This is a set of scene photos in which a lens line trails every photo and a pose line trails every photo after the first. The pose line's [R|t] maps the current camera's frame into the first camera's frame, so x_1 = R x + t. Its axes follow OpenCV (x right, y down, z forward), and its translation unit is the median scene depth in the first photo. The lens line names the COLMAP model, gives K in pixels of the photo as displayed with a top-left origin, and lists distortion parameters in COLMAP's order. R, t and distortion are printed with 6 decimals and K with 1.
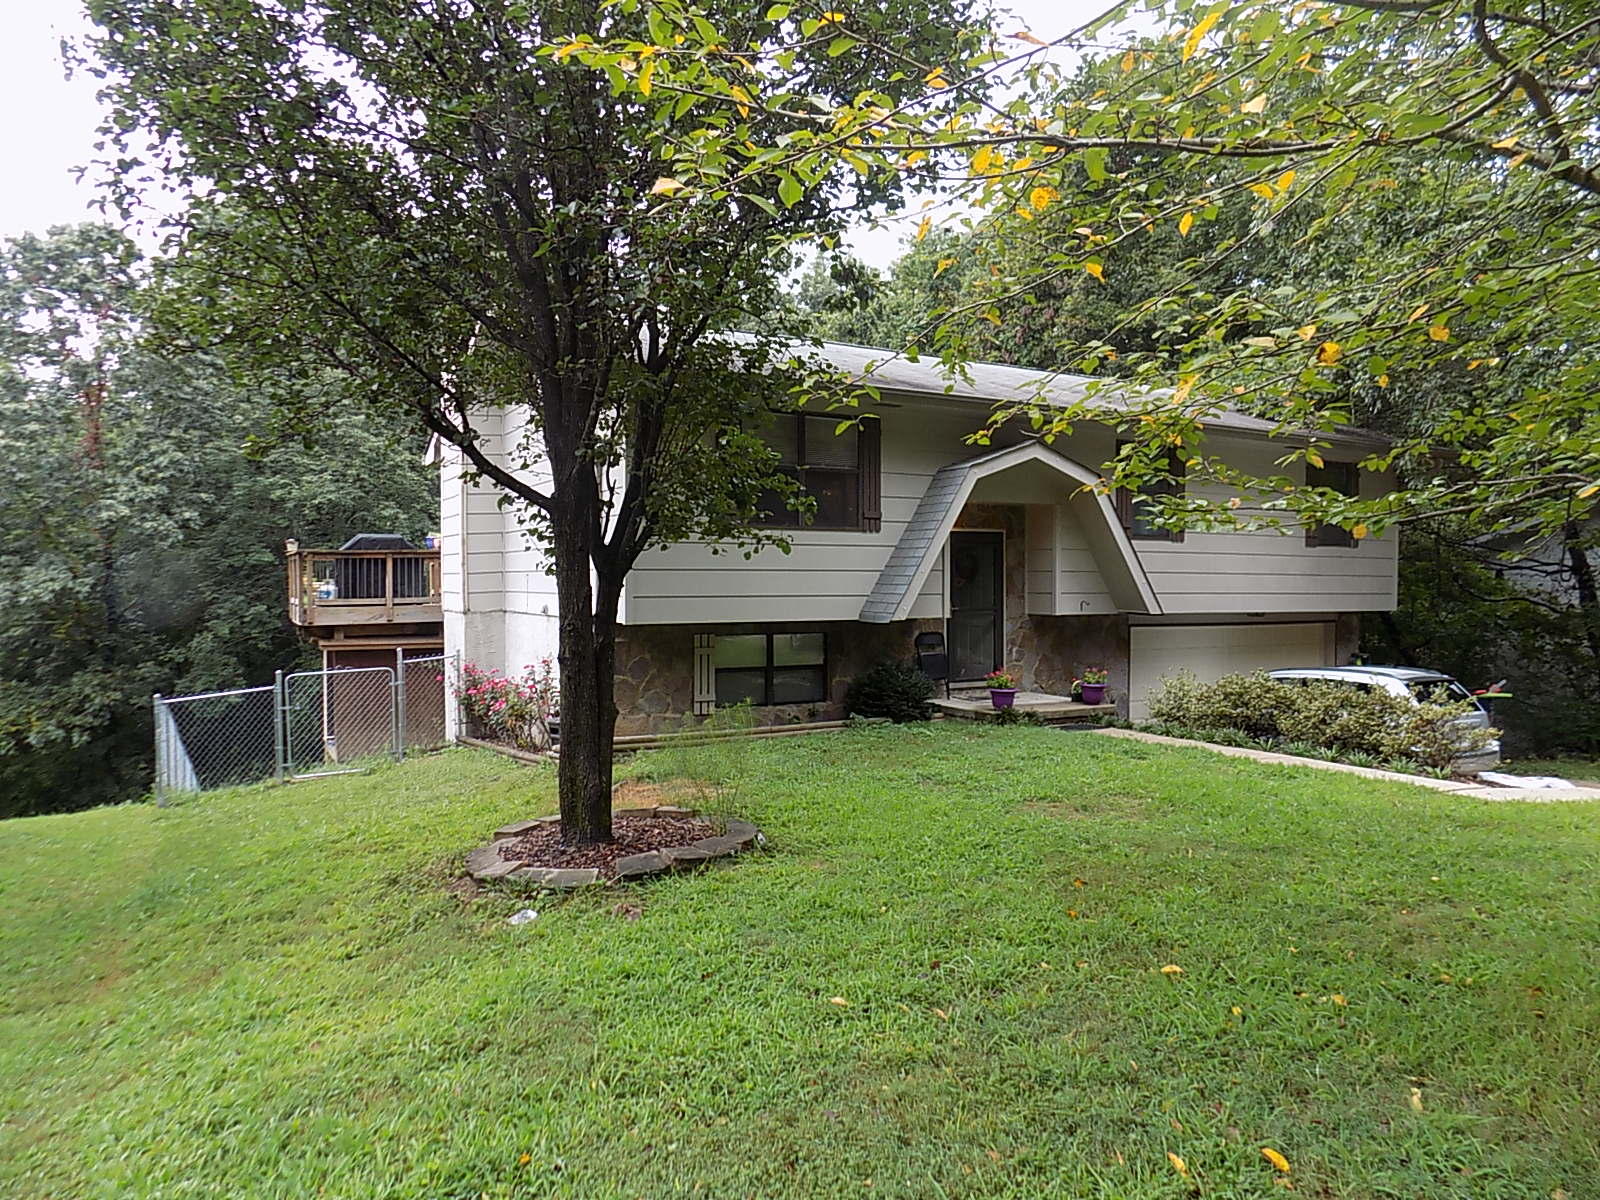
lens RADIAL K [[1080.8, 0, 805.3], [0, 1080.8, 590.6], [0, 0, 1]] dist [-0.075019, 0.078170]
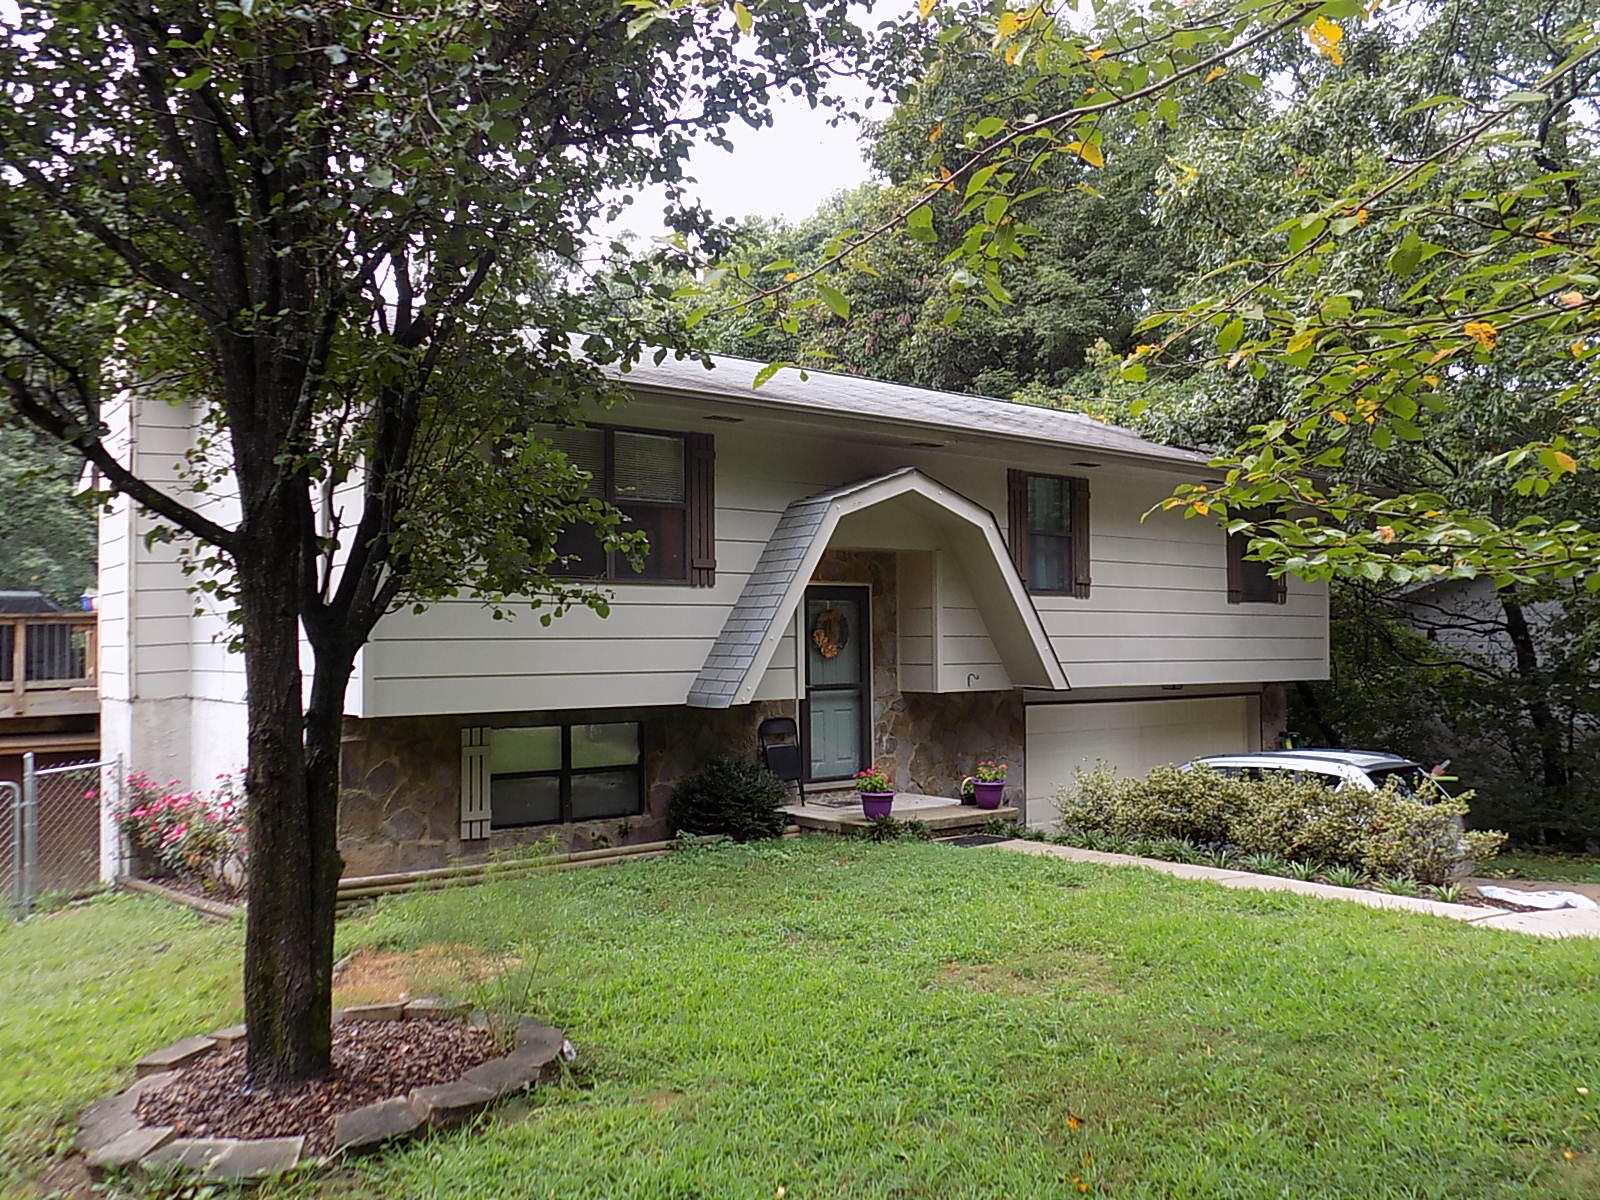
lens RADIAL K [[1313.1, 0, 796.6], [0, 1313.1, 587.6], [0, 0, 1]] dist [-0.039738, 0.057251]
pose [[0.988767, -0.002545, 0.149443, -0.013141], [0.010694, 0.998497, -0.053751, -0.004620], [-0.149082, 0.054746, 0.987308, 0.105319]]
